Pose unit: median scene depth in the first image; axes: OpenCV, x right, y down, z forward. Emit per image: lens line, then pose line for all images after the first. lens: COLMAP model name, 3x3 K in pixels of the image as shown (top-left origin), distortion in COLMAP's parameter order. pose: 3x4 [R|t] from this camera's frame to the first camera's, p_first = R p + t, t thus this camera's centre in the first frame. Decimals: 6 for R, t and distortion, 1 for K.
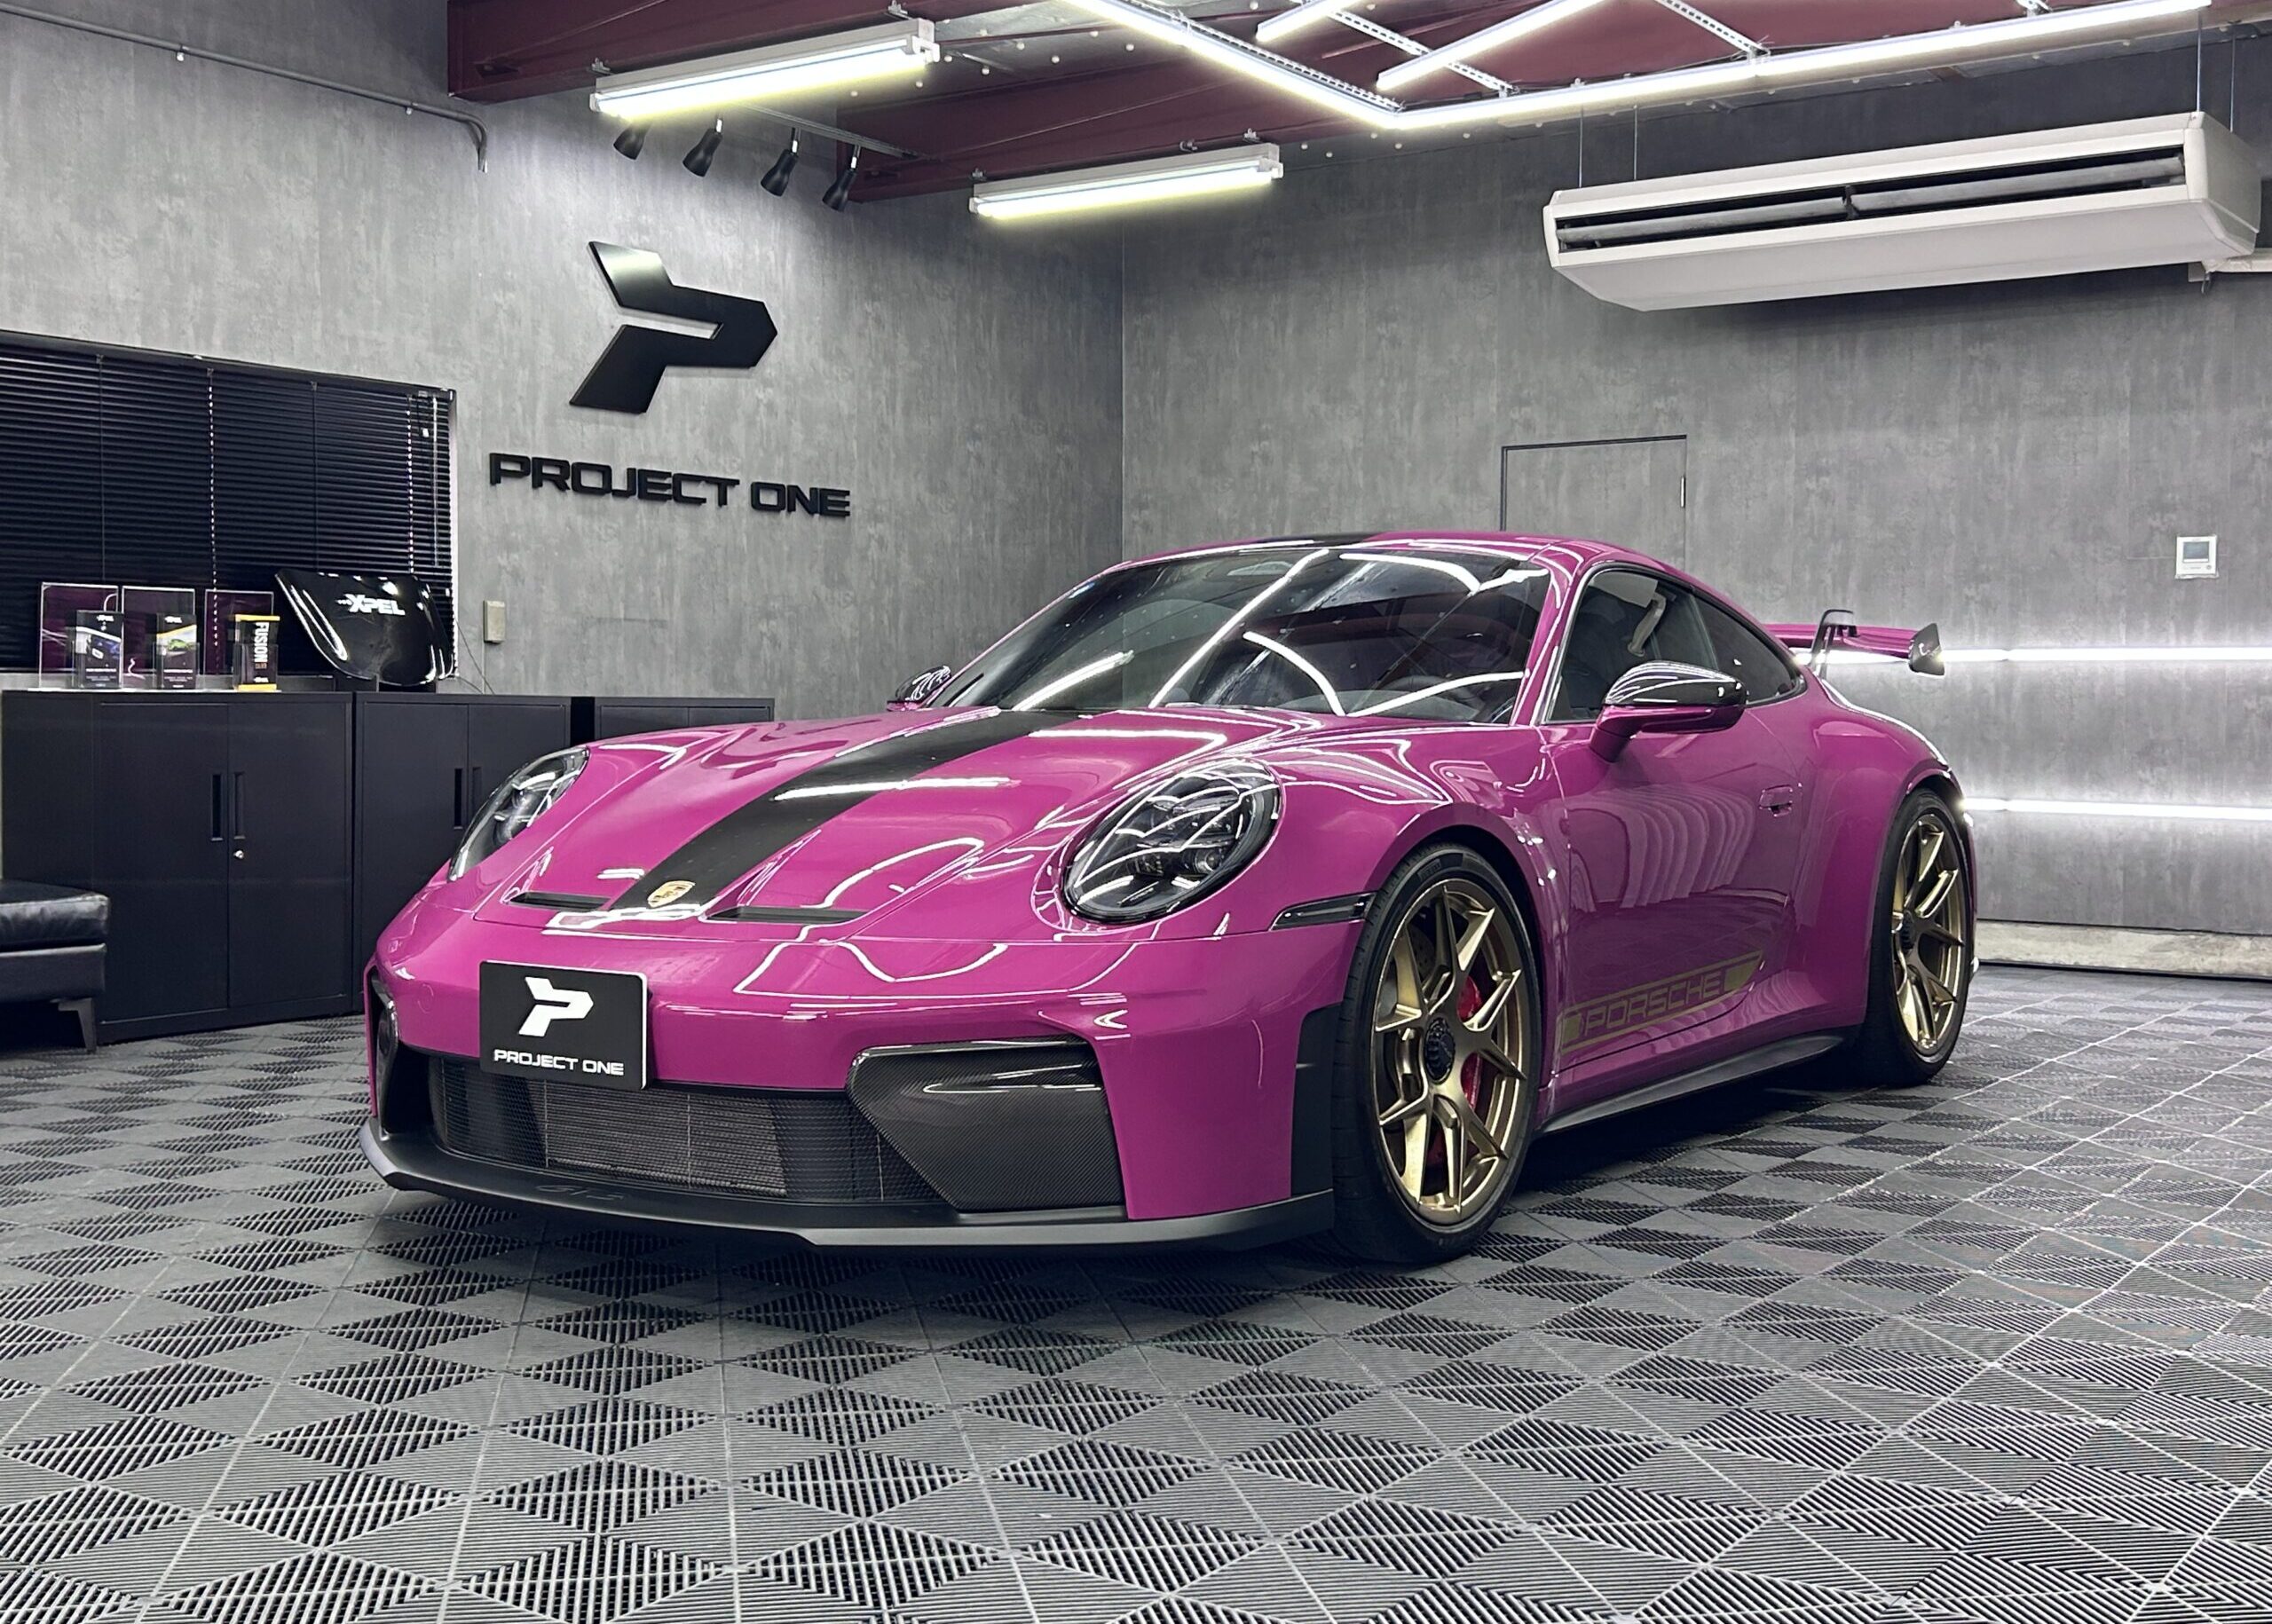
lens RADIAL K [[2575.7, 0, 1134.6], [0, 2575.7, 844.9], [0, 0, 1]] dist [-0.001101, 0.000000]
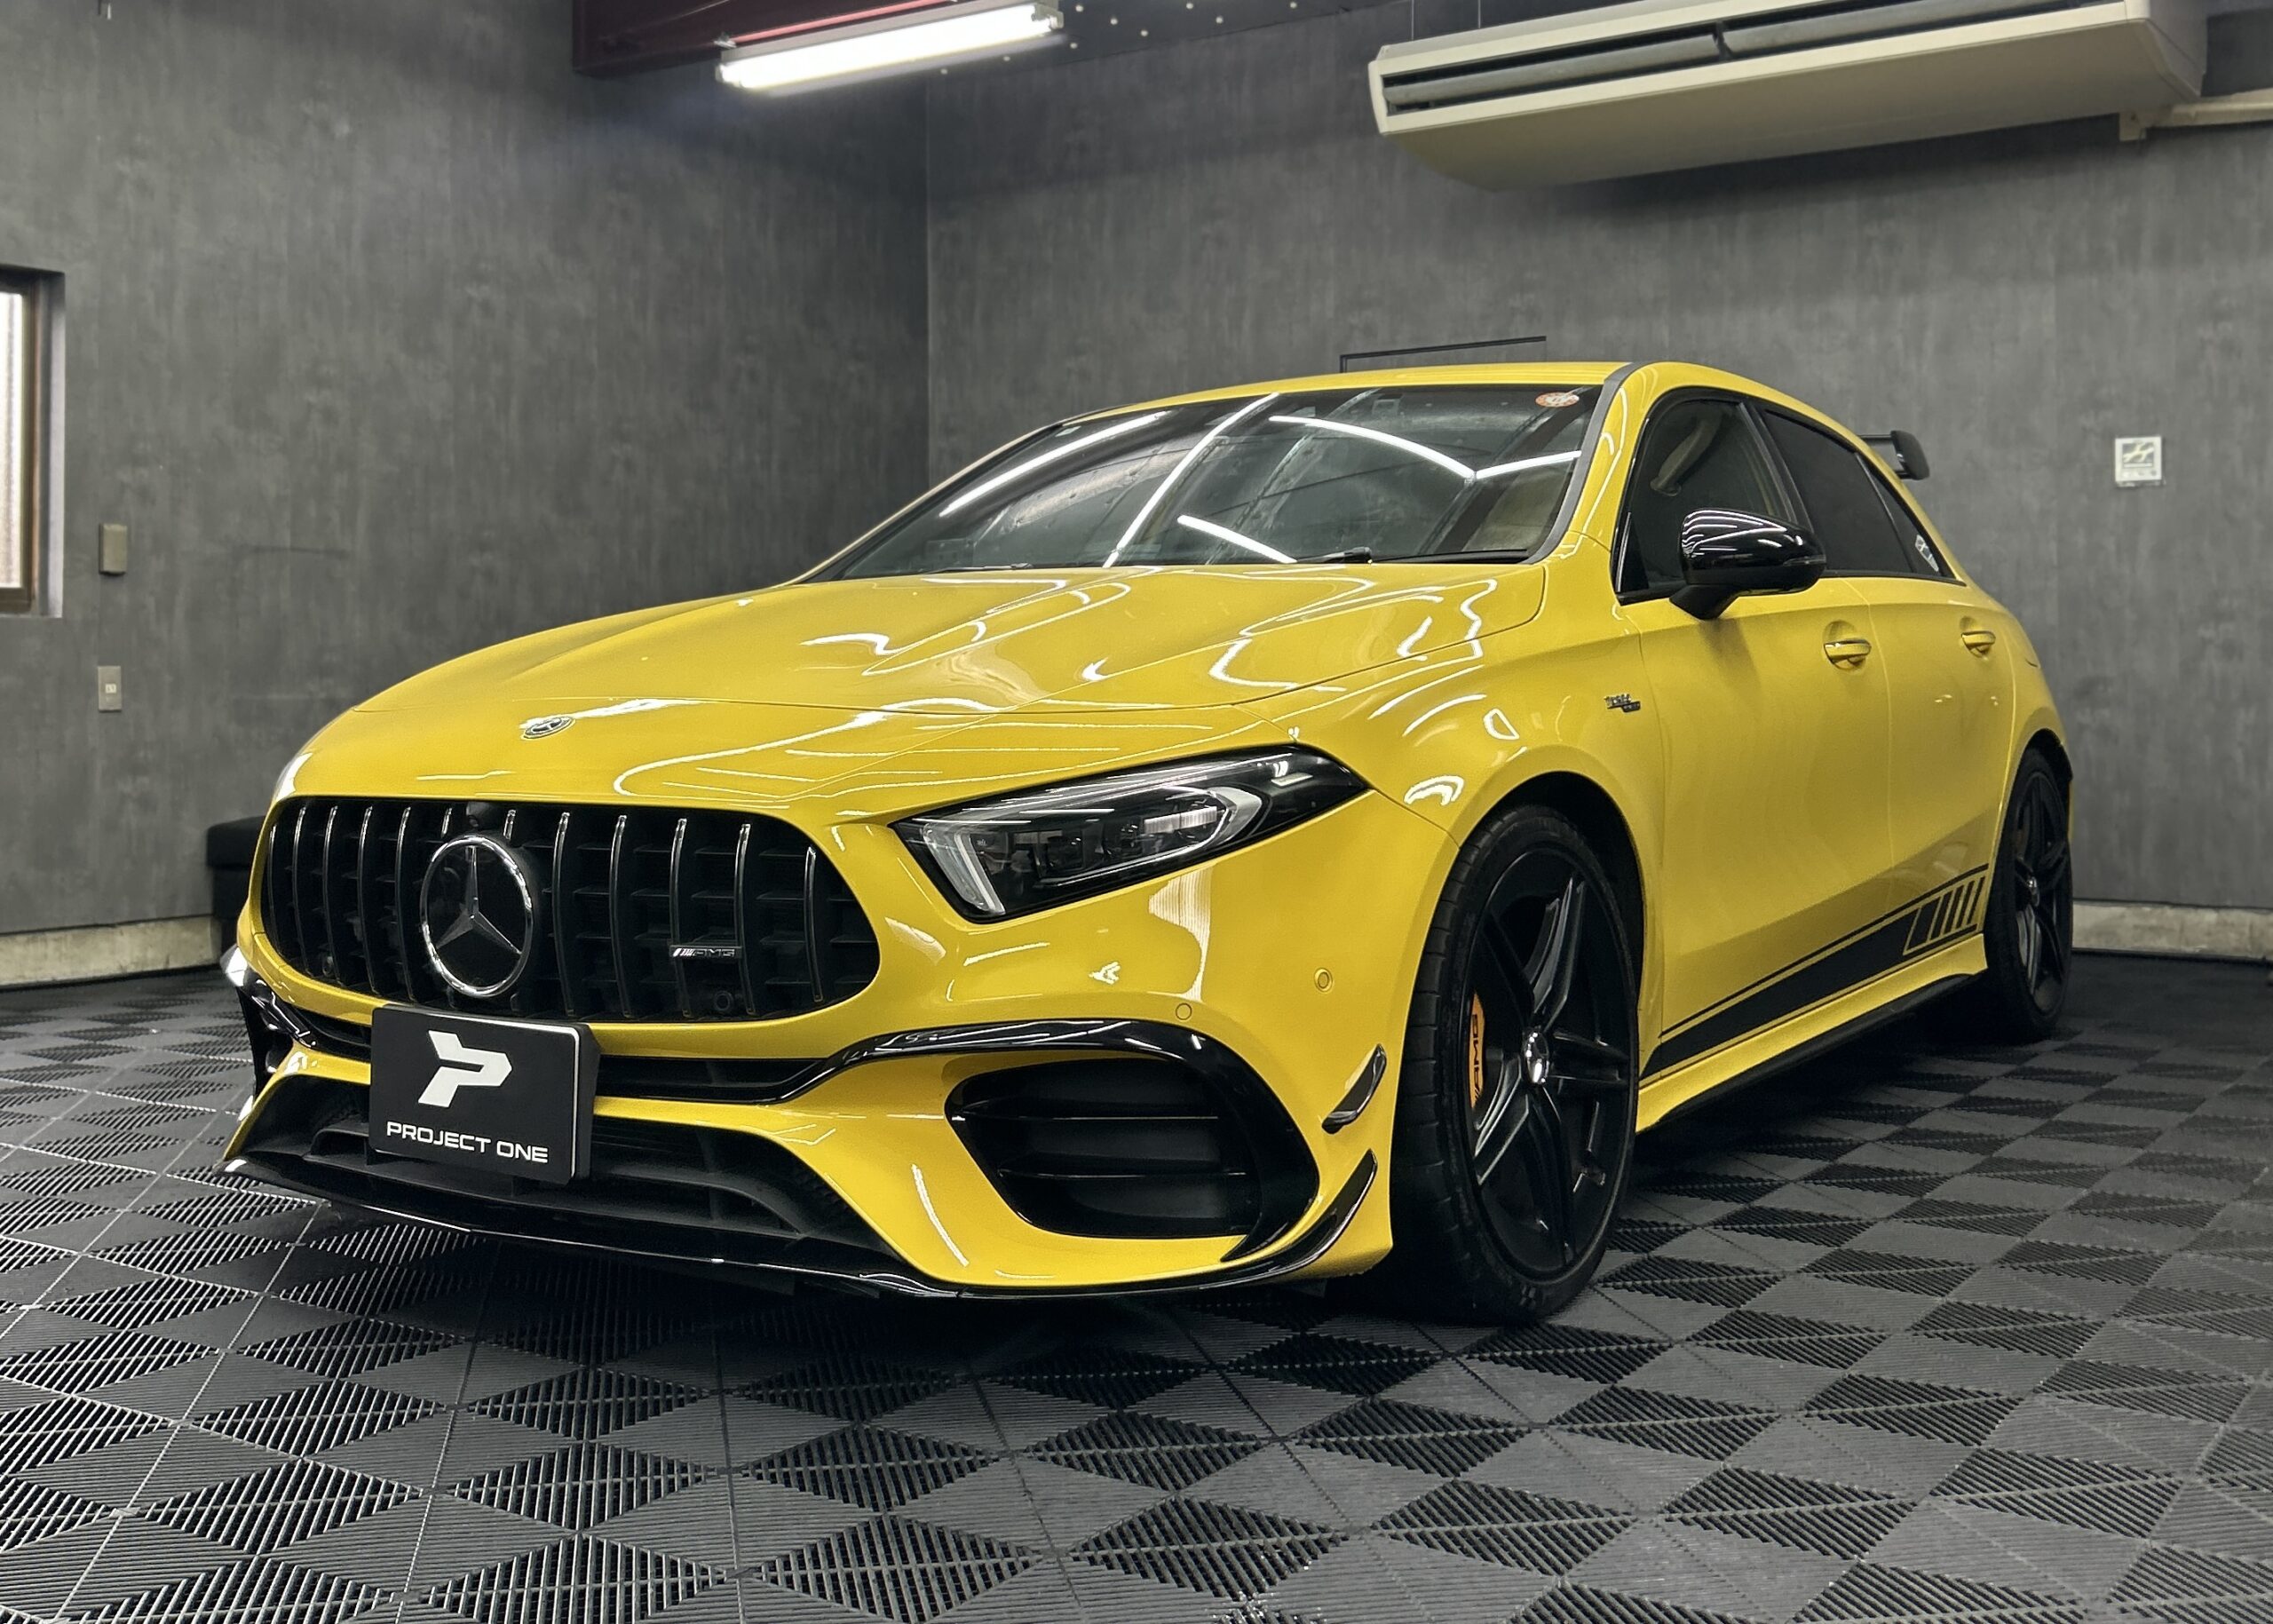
lens RADIAL K [[2282.2, 0, 1138.9], [0, 2282.2, 690.1], [0, 0, 1]] dist [-0.003136, 0.000000]
pose [[0.999907, -0.008185, 0.010920, 0.072360], [0.008700, 0.998809, -0.048000, -0.002792], [-0.010514, 0.048090, 0.998788, 0.252111]]
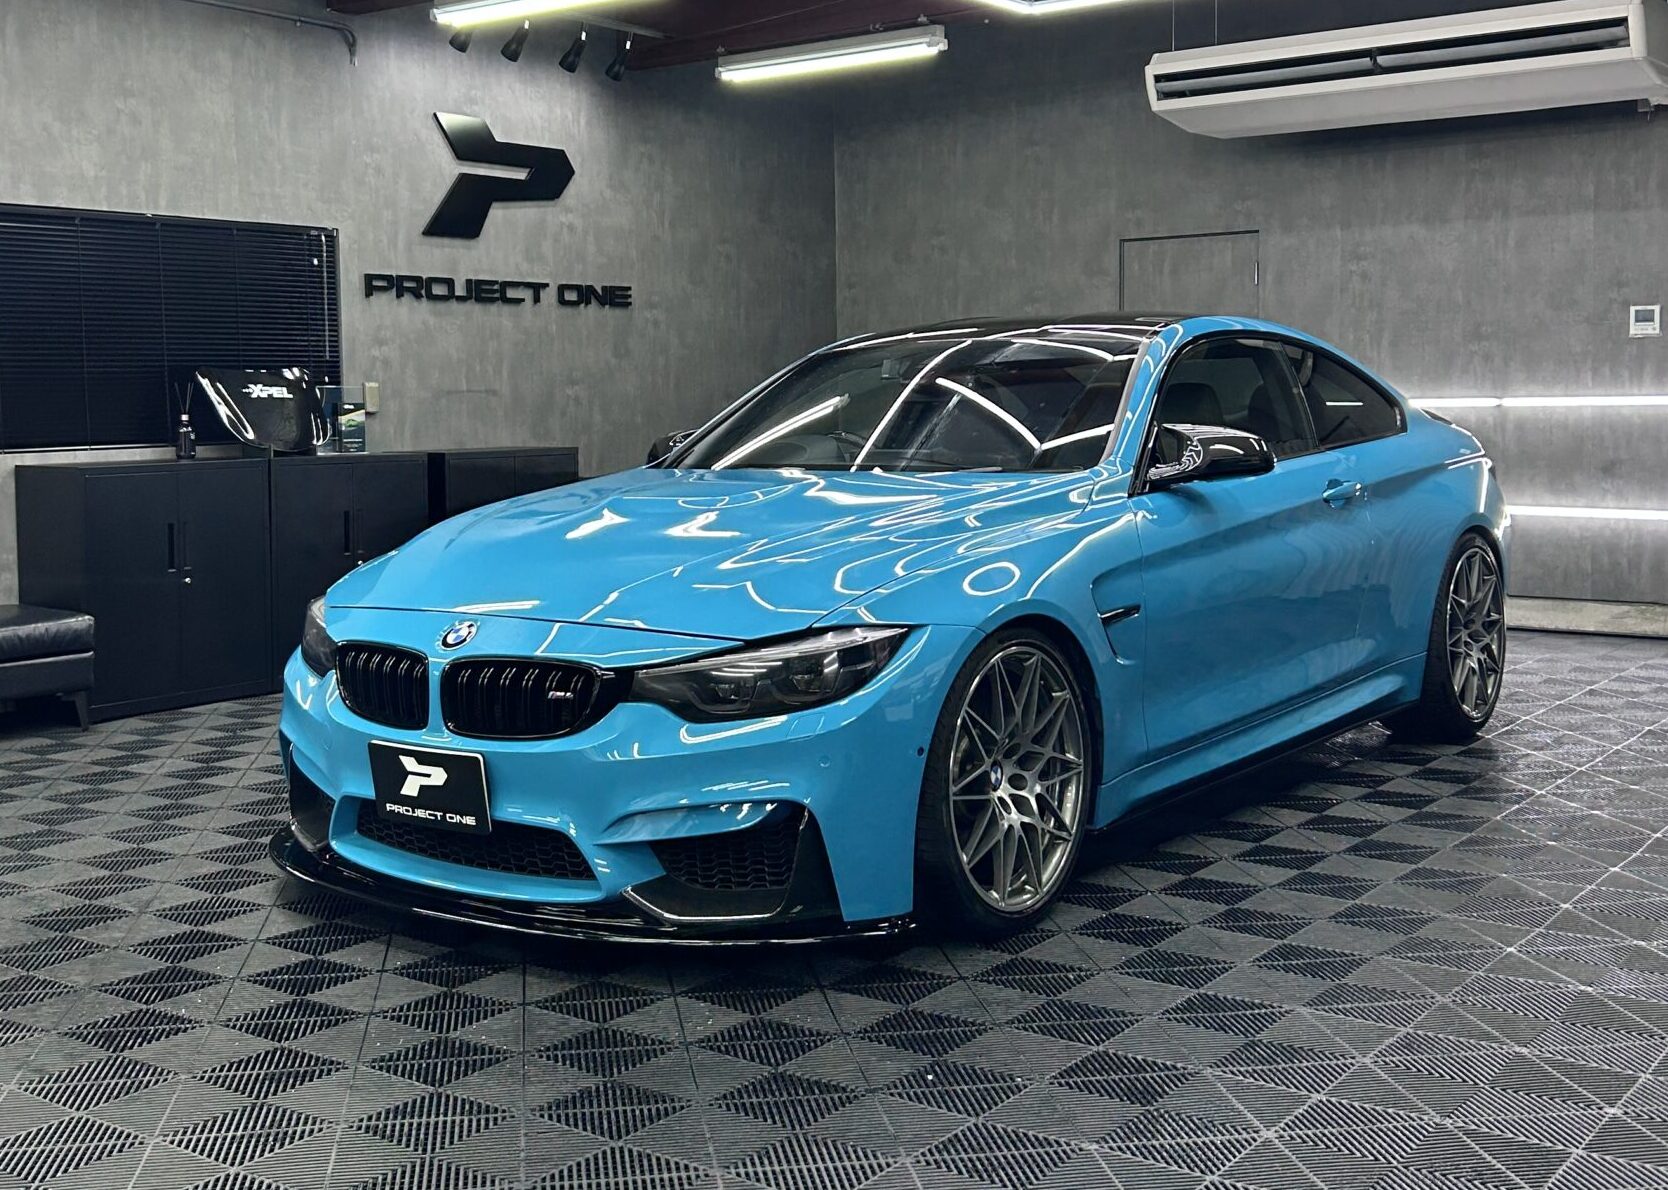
lens RADIAL K [[1946.8, 0, 794.1], [0, 1946.8, 547.0], [0, 0, 1]] dist [-0.003759, 0.000000]
pose [[0.998986, -0.016696, -0.041819, 0.015850], [0.018063, 0.999307, 0.032537, -0.036000], [0.041247, -0.033259, 0.998595, -0.018602]]
